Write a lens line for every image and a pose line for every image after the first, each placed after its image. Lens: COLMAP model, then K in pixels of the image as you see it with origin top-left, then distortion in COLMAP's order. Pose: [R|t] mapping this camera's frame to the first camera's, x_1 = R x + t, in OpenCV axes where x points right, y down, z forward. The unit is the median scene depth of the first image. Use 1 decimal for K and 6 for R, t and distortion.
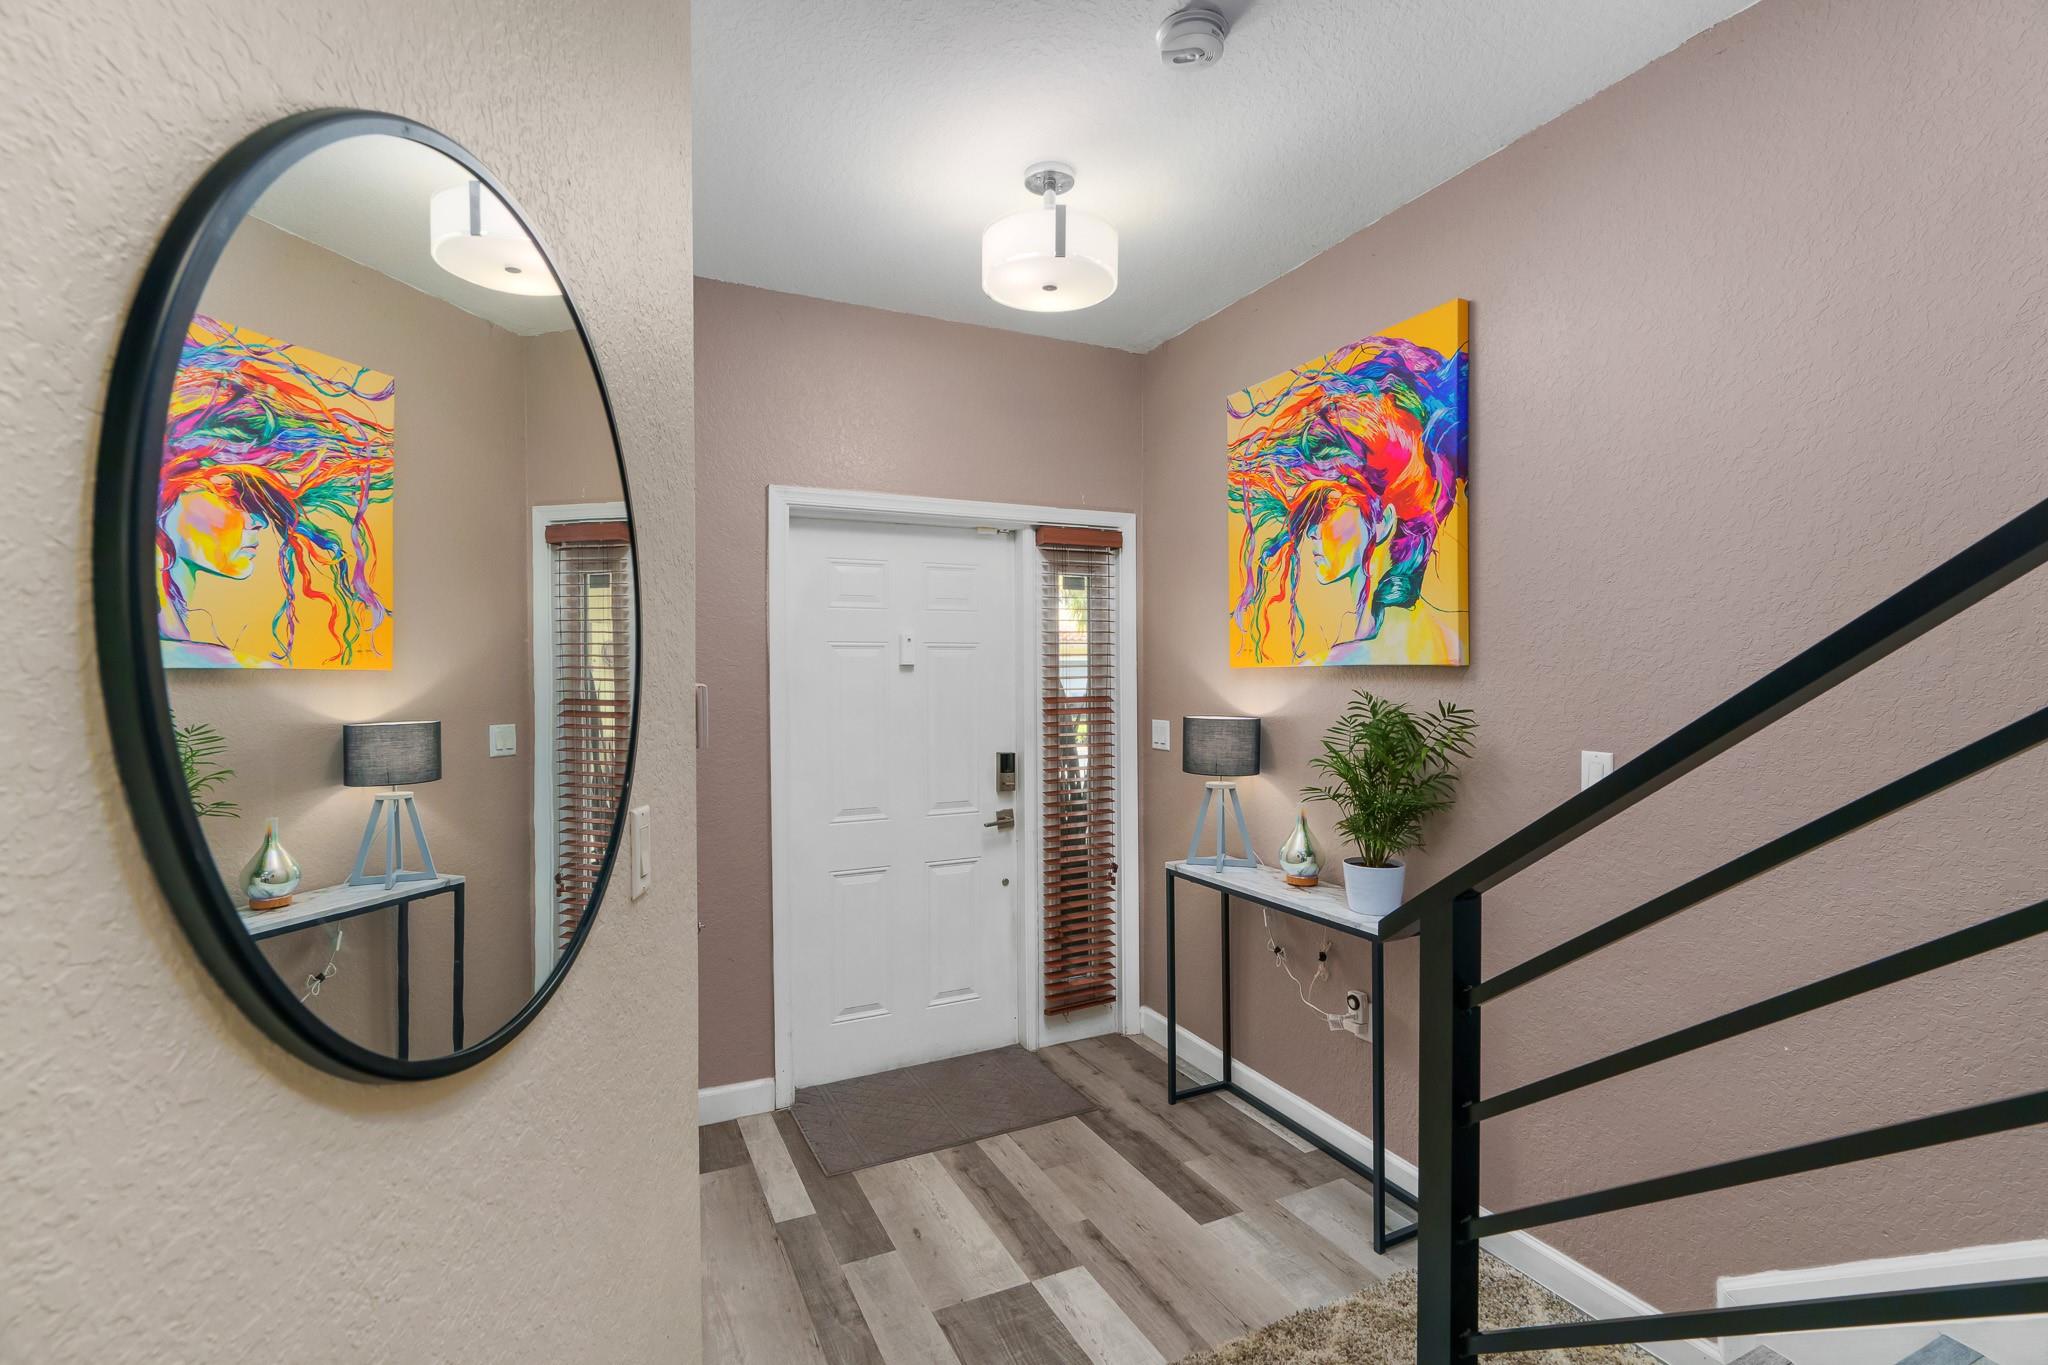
lens RADIAL K [[930.1, 0, 1020.8], [0, 930.1, 672.6], [0, 0, 1]] dist [-0.006661, 0.000550]
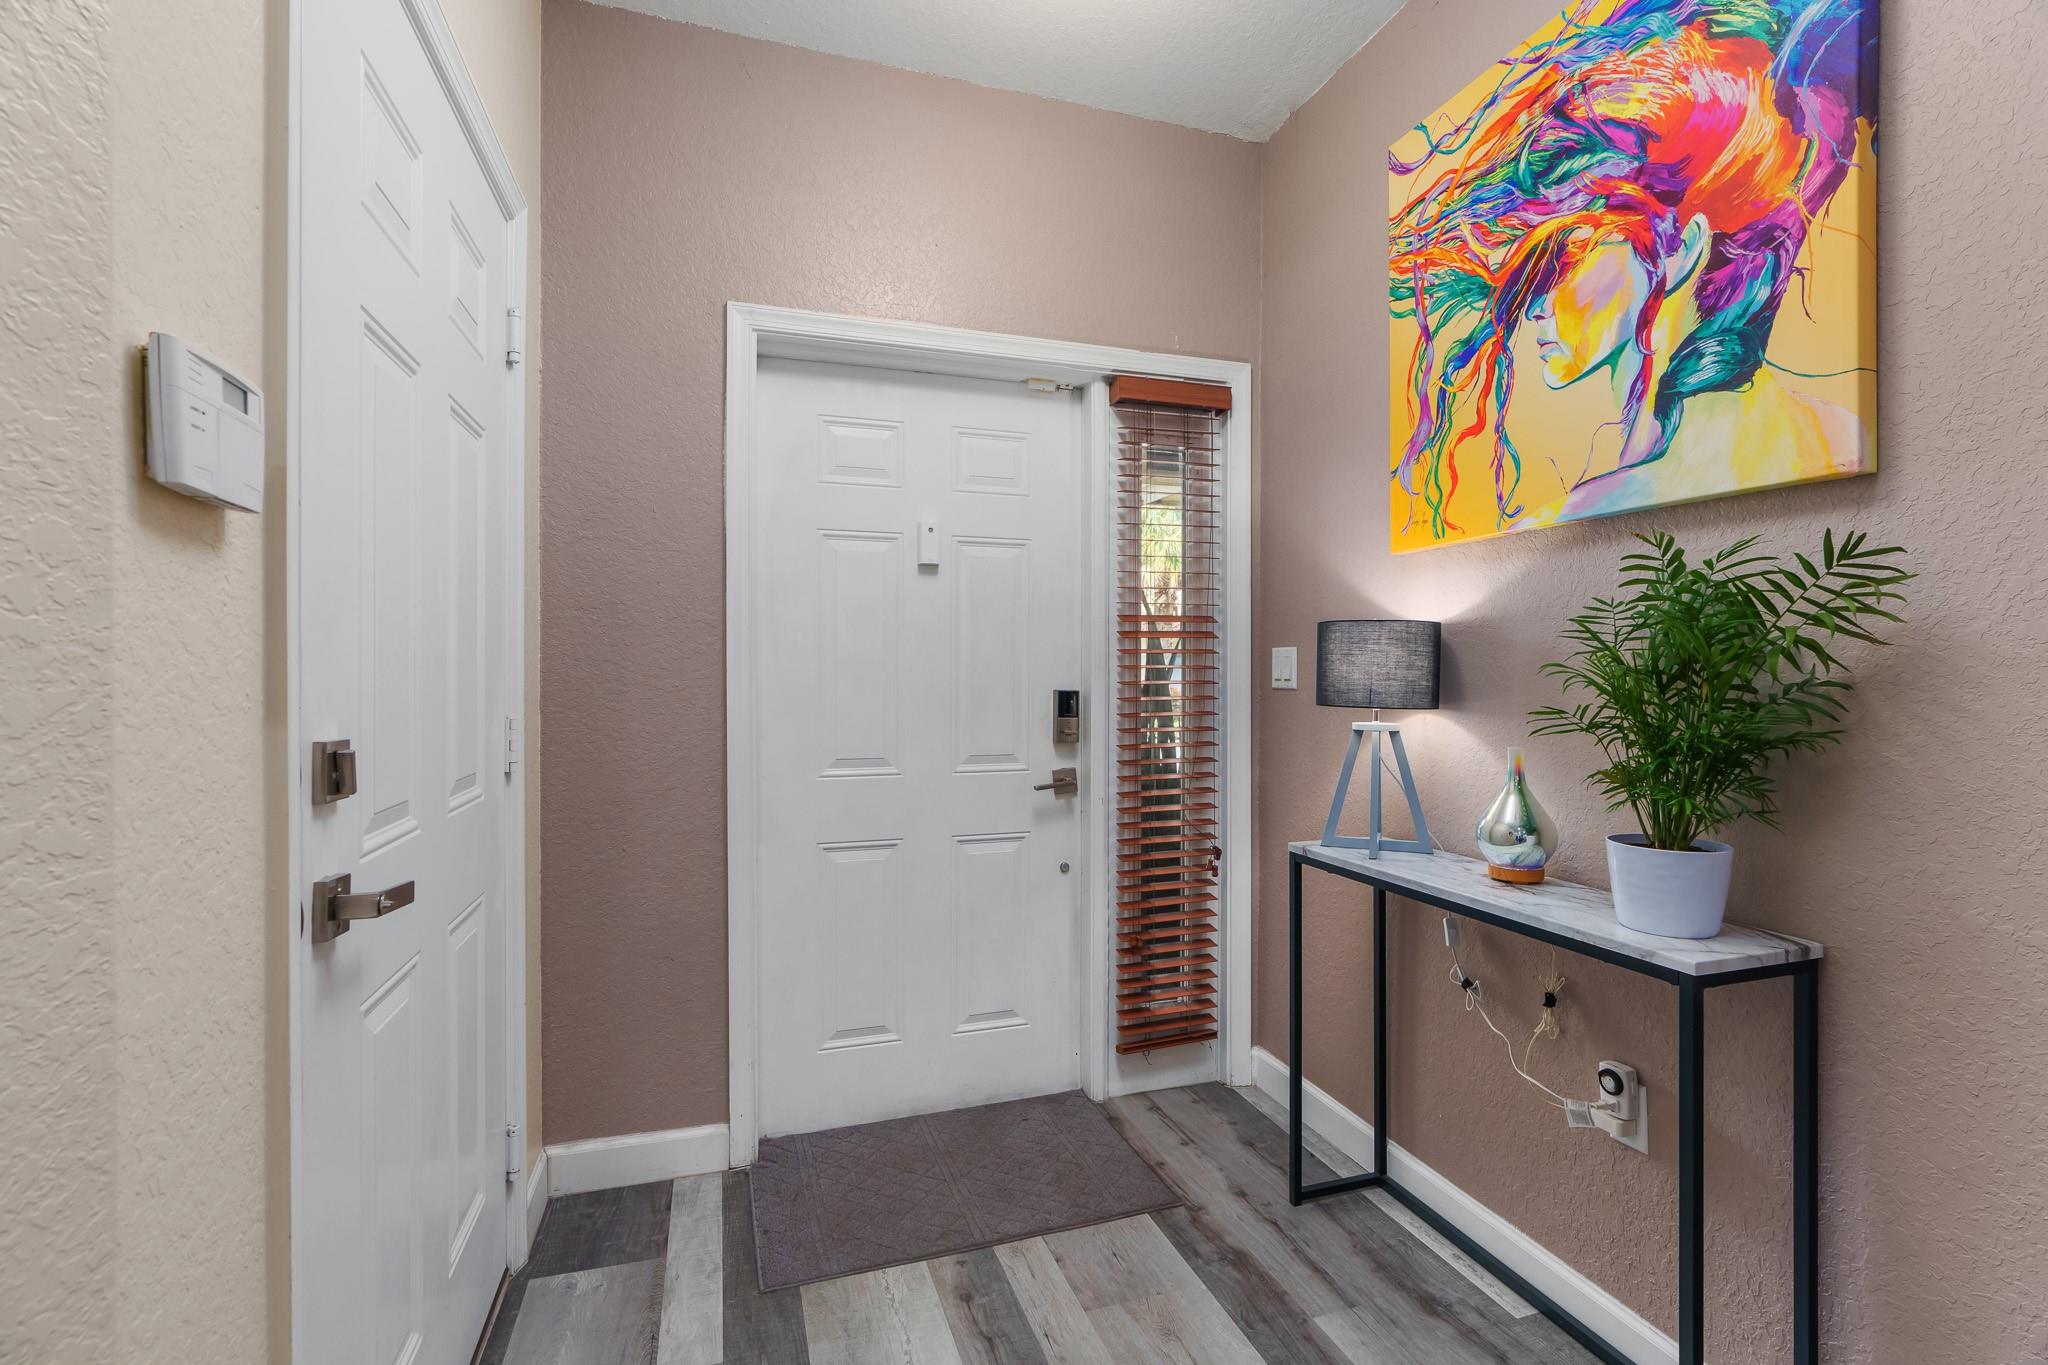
lens RADIAL K [[925.4, 0, 1026.2], [0, 925.4, 672.4], [0, 0, 1]] dist [-0.006475, 0.001790]
pose [[0.991622, 0.008103, -0.128916, 0.056435], [-0.008204, 0.999966, -0.000256, 0.088181], [0.128910, 0.001312, 0.991655, 0.334220]]
